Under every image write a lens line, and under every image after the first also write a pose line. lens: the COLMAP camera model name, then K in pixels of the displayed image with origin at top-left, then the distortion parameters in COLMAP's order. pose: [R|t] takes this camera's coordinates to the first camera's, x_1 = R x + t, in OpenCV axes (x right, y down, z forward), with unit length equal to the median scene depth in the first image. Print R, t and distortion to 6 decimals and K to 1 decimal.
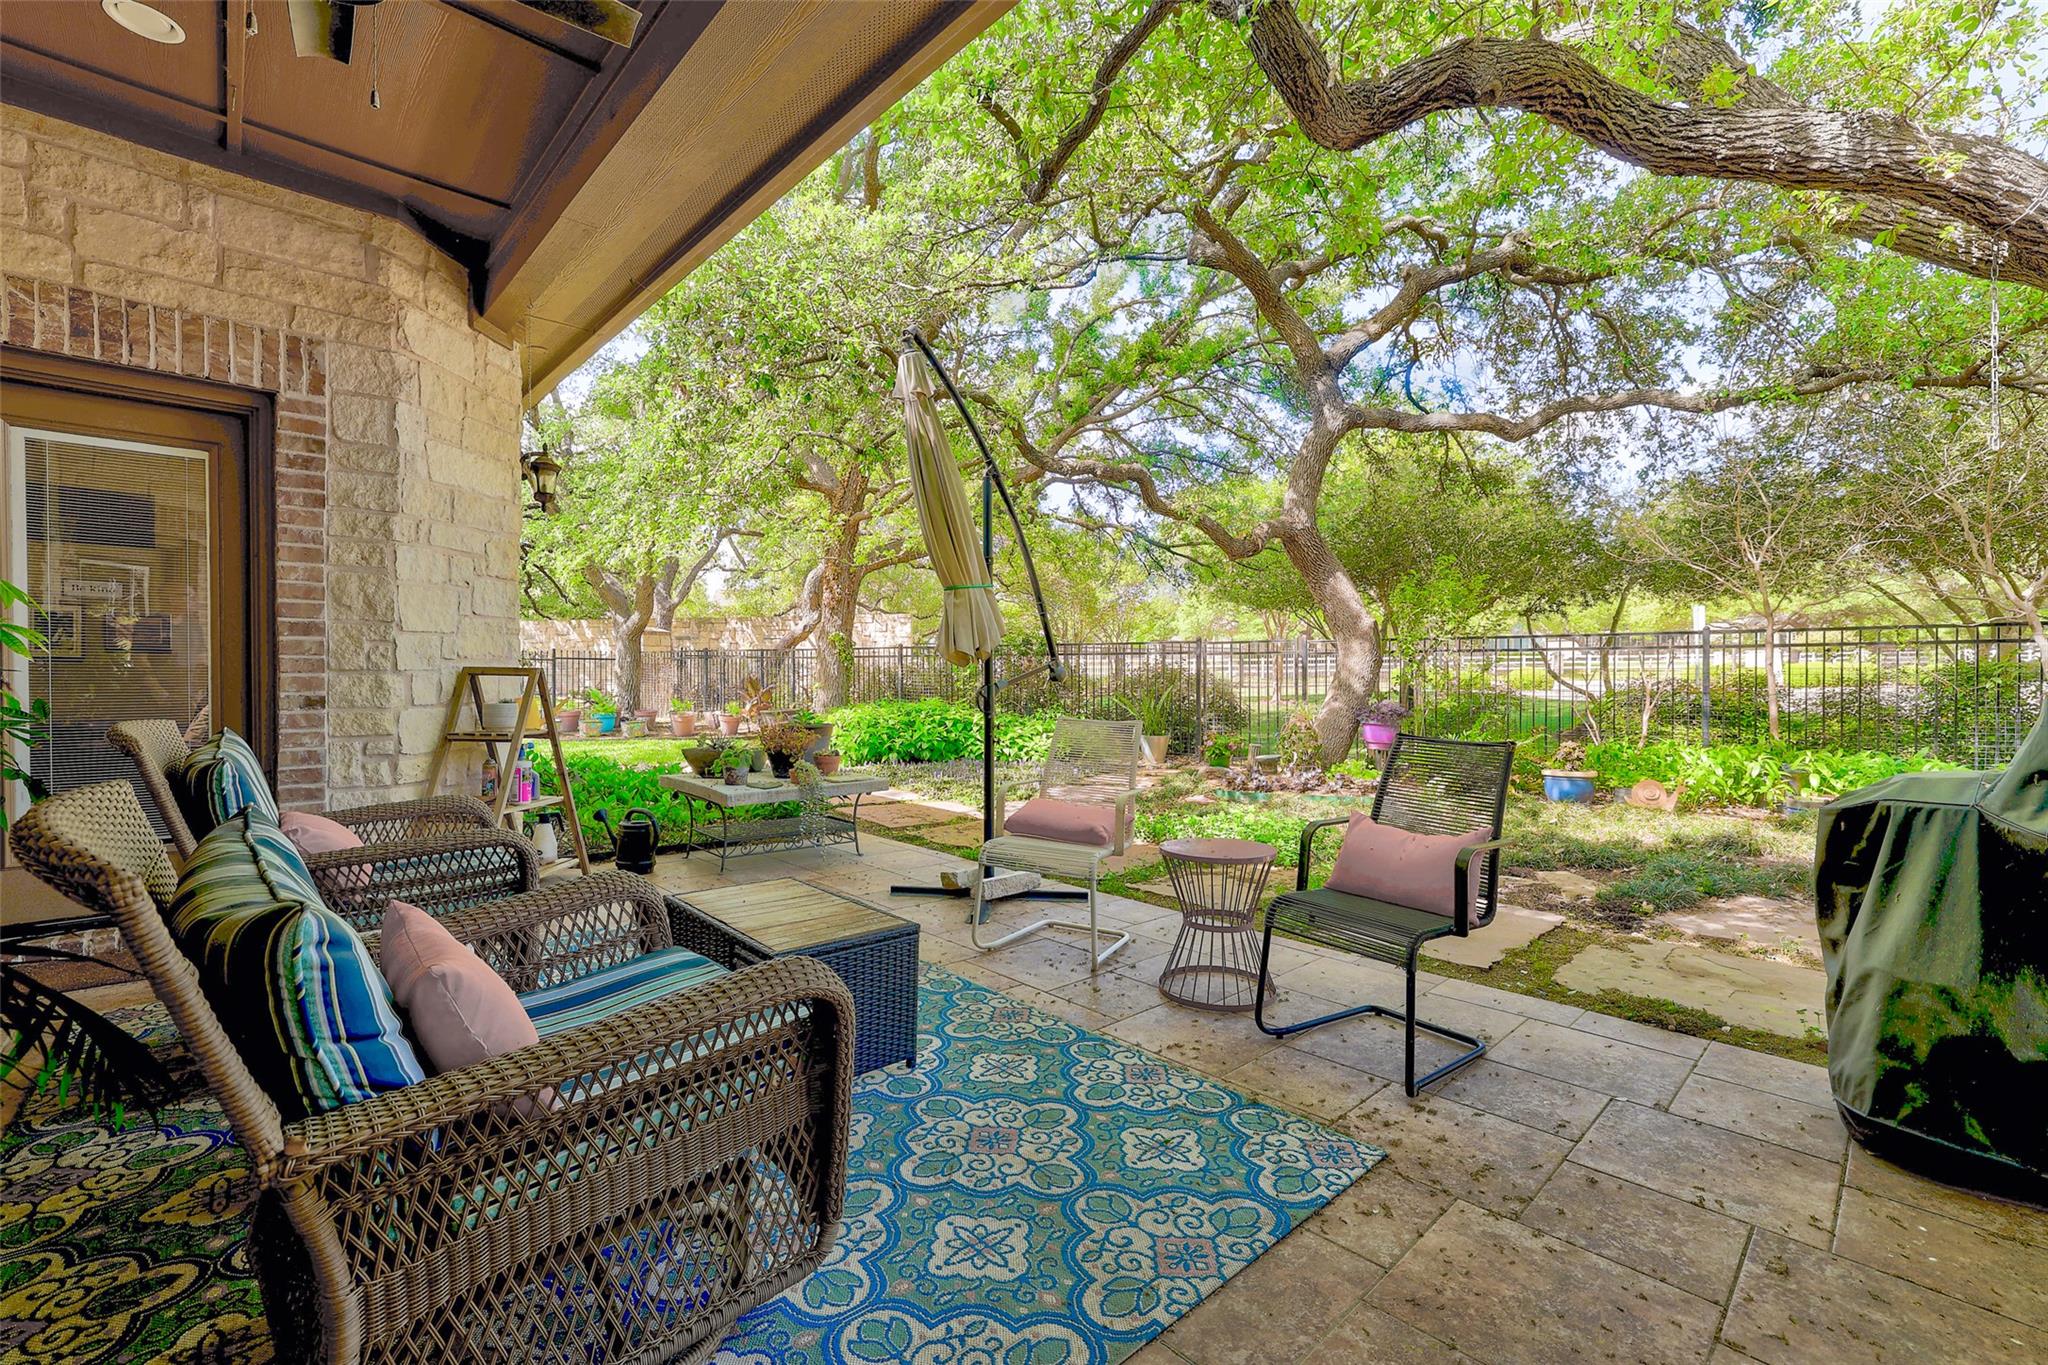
lens RADIAL K [[864.2, 0, 1020.6], [0, 864.2, 678.1], [0, 0, 1]] dist [-0.016695, 0.000119]
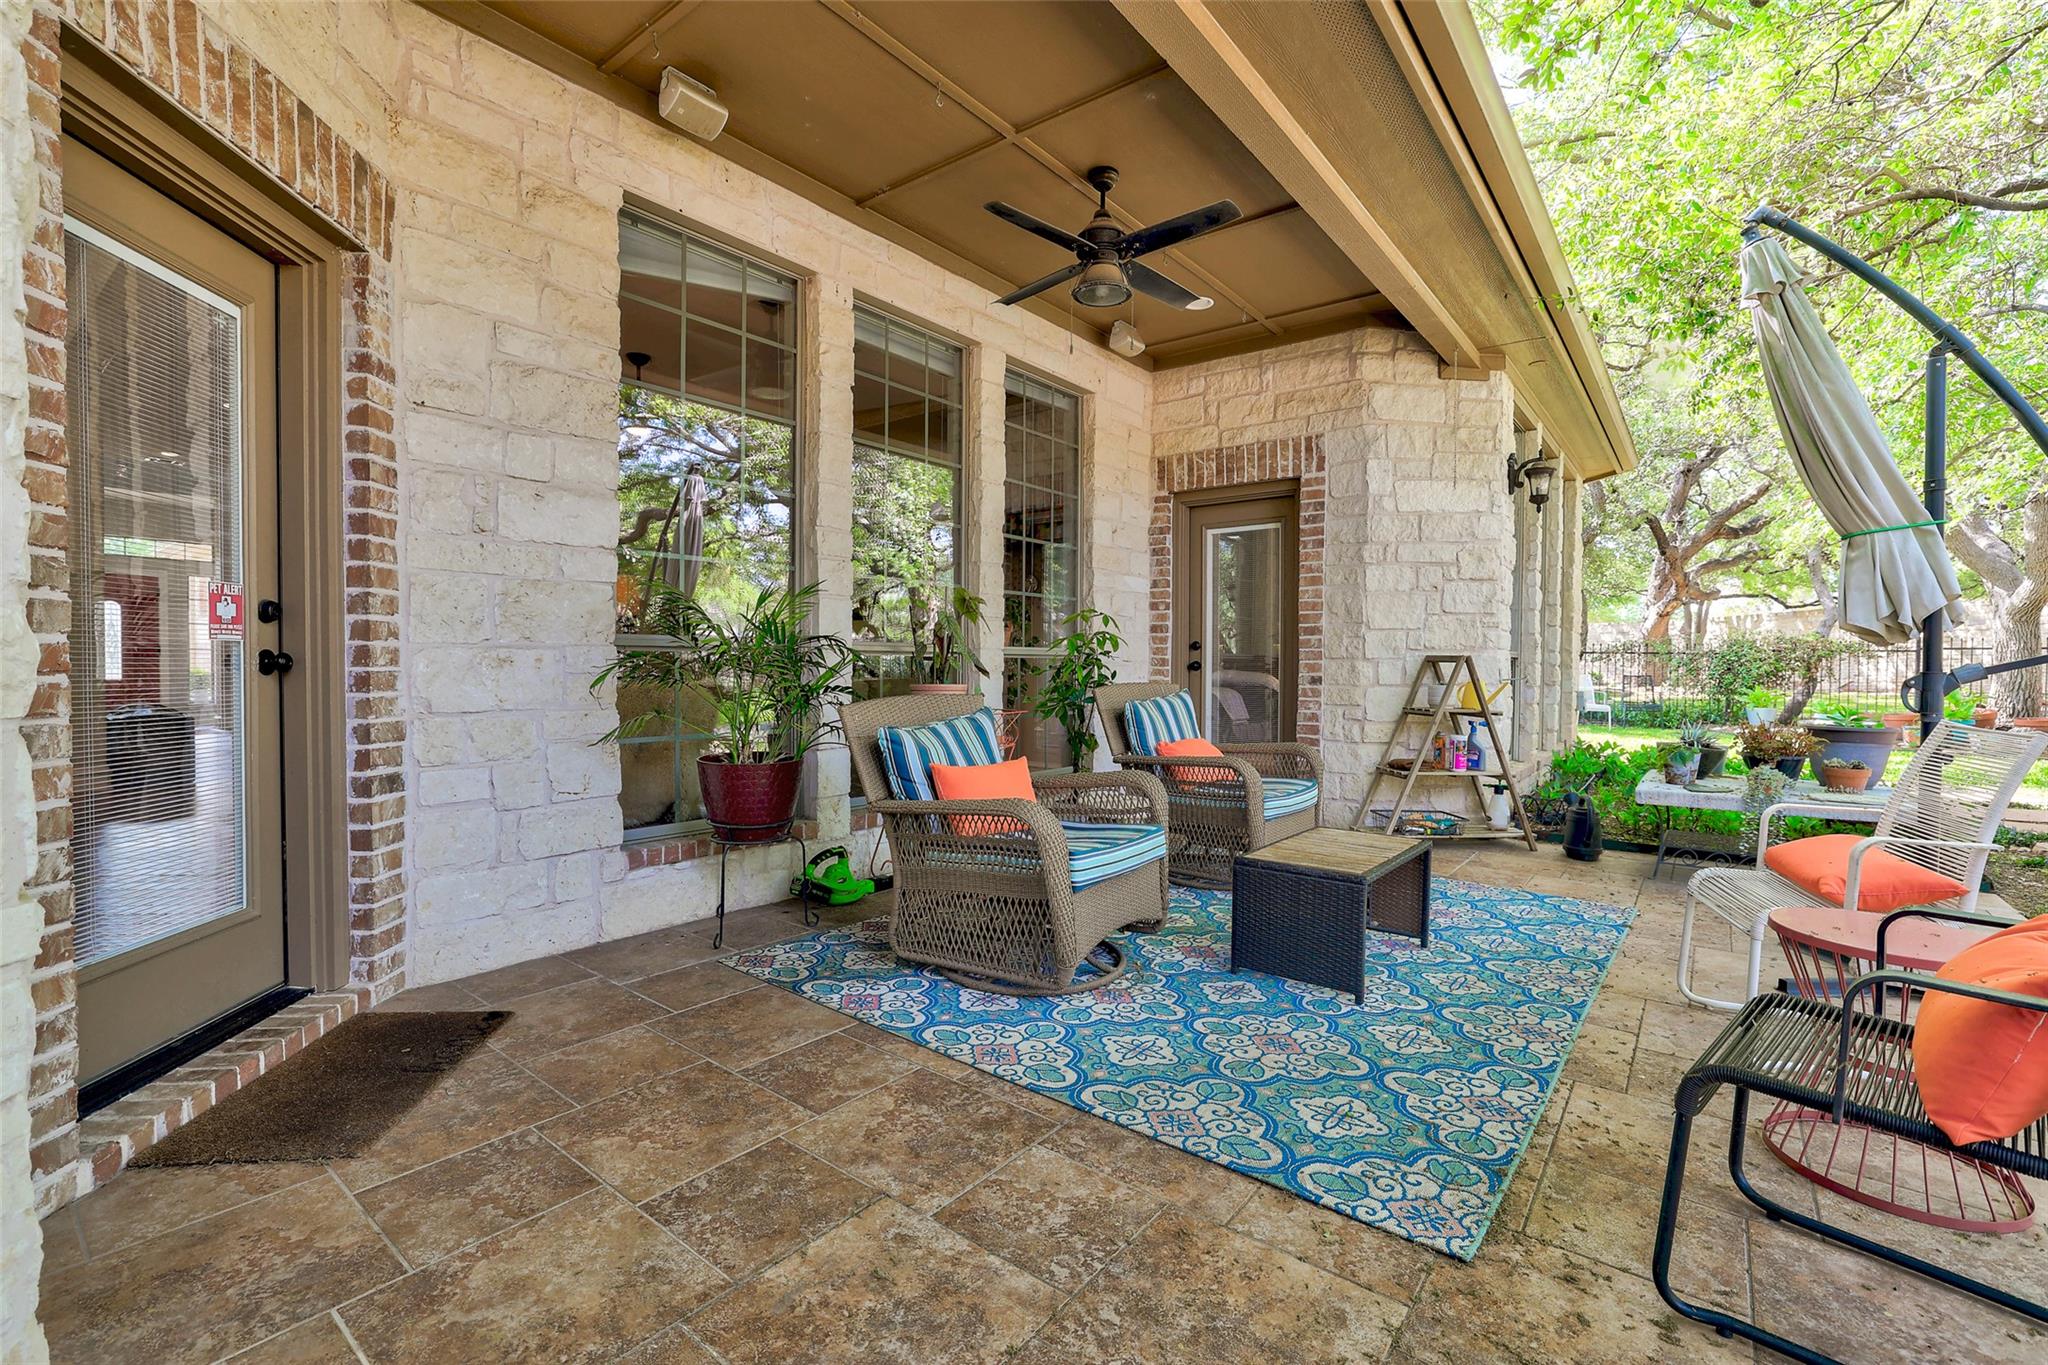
lens RADIAL K [[889.5, 0, 1026.0], [0, 889.5, 677.6], [0, 0, 1]] dist [-0.015535, 0.000146]
pose [[0.154015, 0.004801, -0.988057, 0.728166], [-0.009569, 0.999949, 0.003367, 0.027739], [0.988022, 0.008936, 0.154053, 0.316608]]
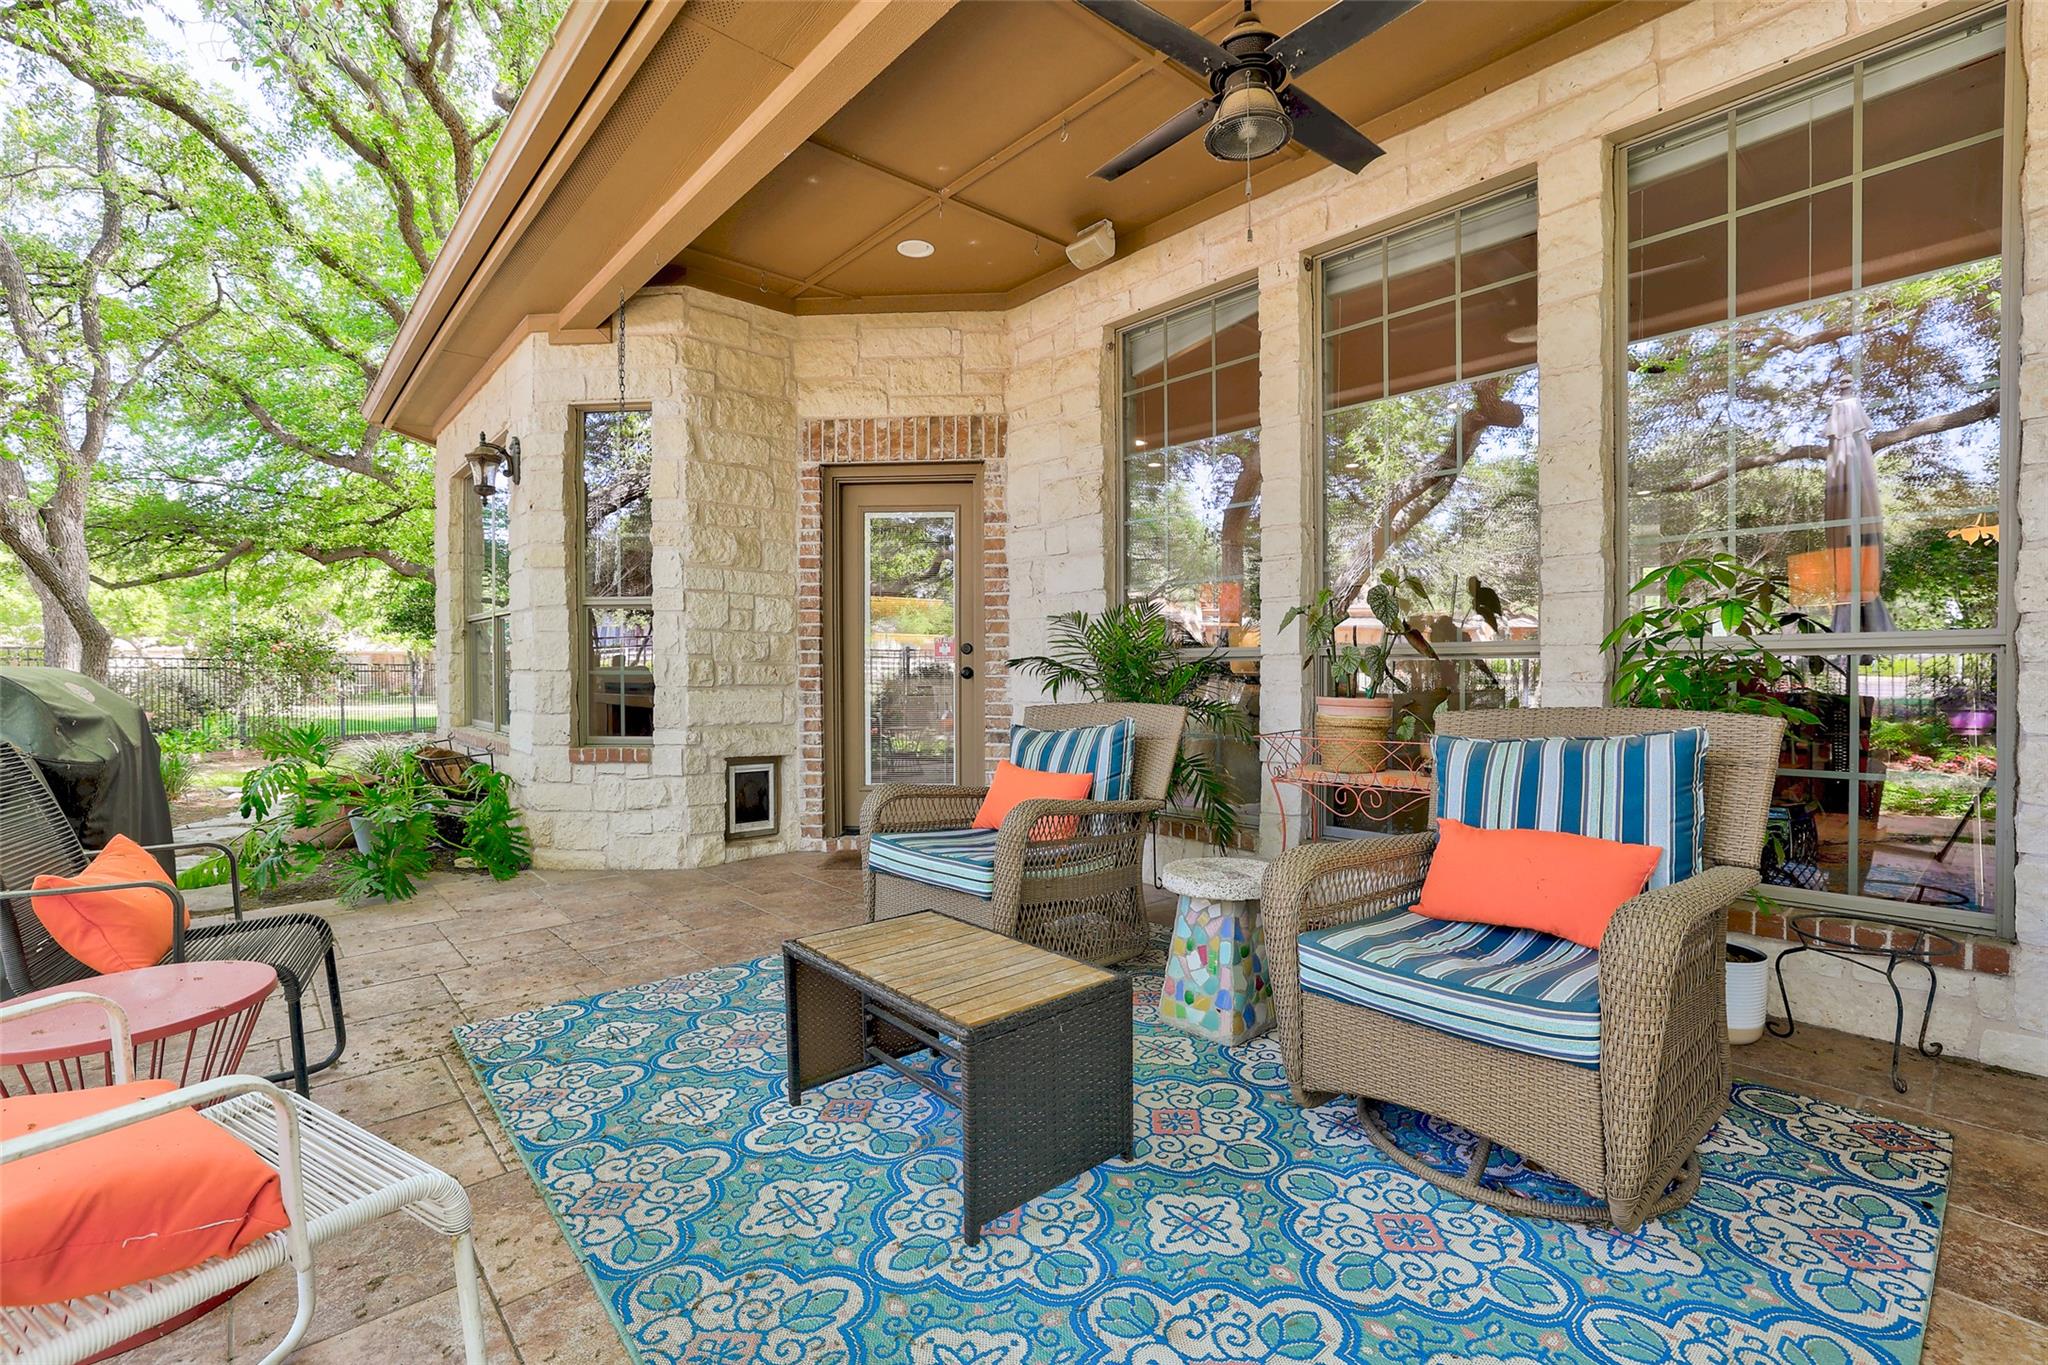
lens RADIAL K [[864.2, 0, 1032.1], [0, 864.2, 717.4], [0, 0, 1]] dist [-0.016695, 0.000119]
pose [[-0.999998, -0.001999, -0.000606, -0.290507], [-0.002030, 0.998483, 0.055026, 0.005482], [0.000495, 0.055027, -0.998485, 1.465176]]
